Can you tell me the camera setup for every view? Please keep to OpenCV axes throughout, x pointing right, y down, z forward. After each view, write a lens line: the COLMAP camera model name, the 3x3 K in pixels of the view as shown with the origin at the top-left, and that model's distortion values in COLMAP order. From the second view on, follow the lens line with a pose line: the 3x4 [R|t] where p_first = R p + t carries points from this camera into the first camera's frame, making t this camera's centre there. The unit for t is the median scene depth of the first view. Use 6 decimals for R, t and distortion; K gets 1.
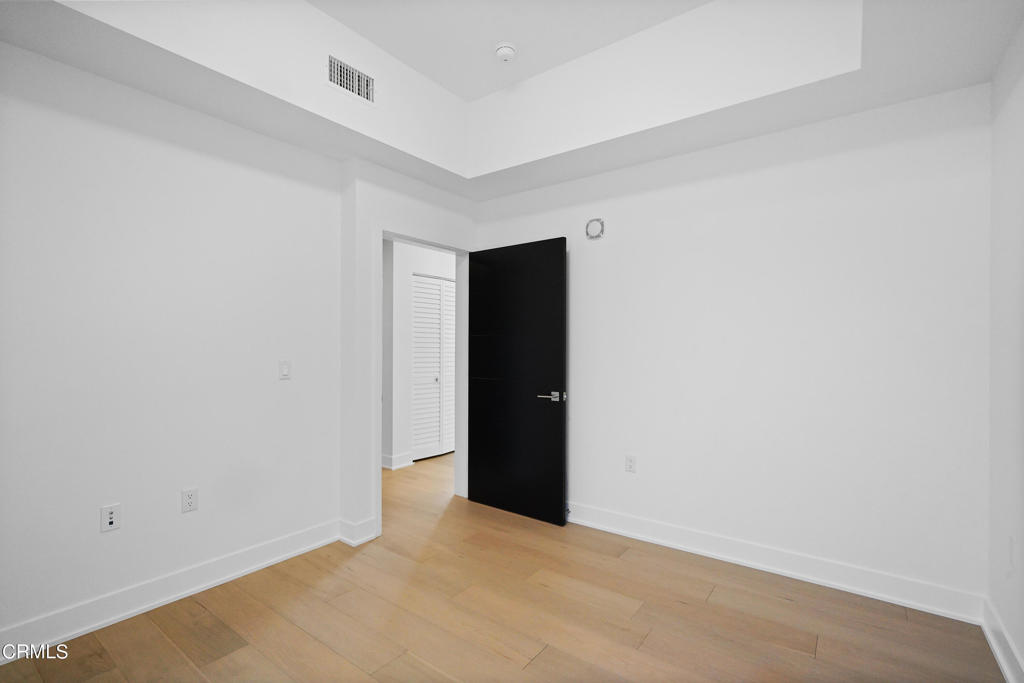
lens RADIAL K [[469.7, 0, 510.6], [0, 469.7, 343.9], [0, 0, 1]] dist [-0.005865, 0.001746]
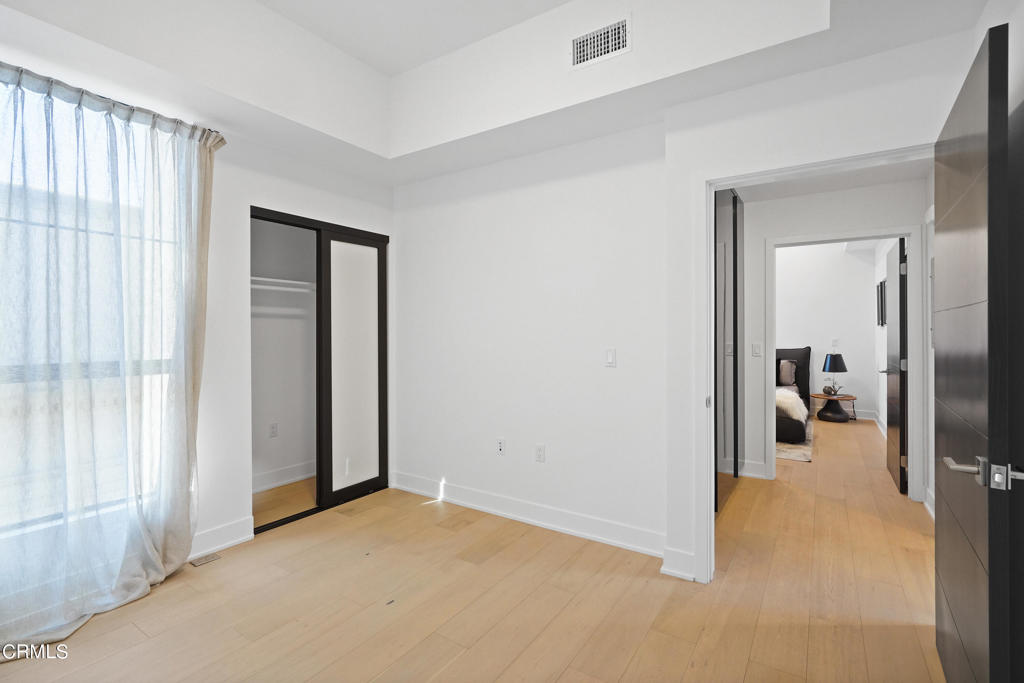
lens RADIAL K [[469.7, 0, 510.2], [0, 469.7, 333.2], [0, 0, 1]] dist [-0.005865, 0.001746]
pose [[0.060650, -0.003007, -0.998155, 0.529919], [-0.000863, 0.999995, -0.003065, 0.004789], [0.998159, 0.001047, 0.060647, 0.726514]]
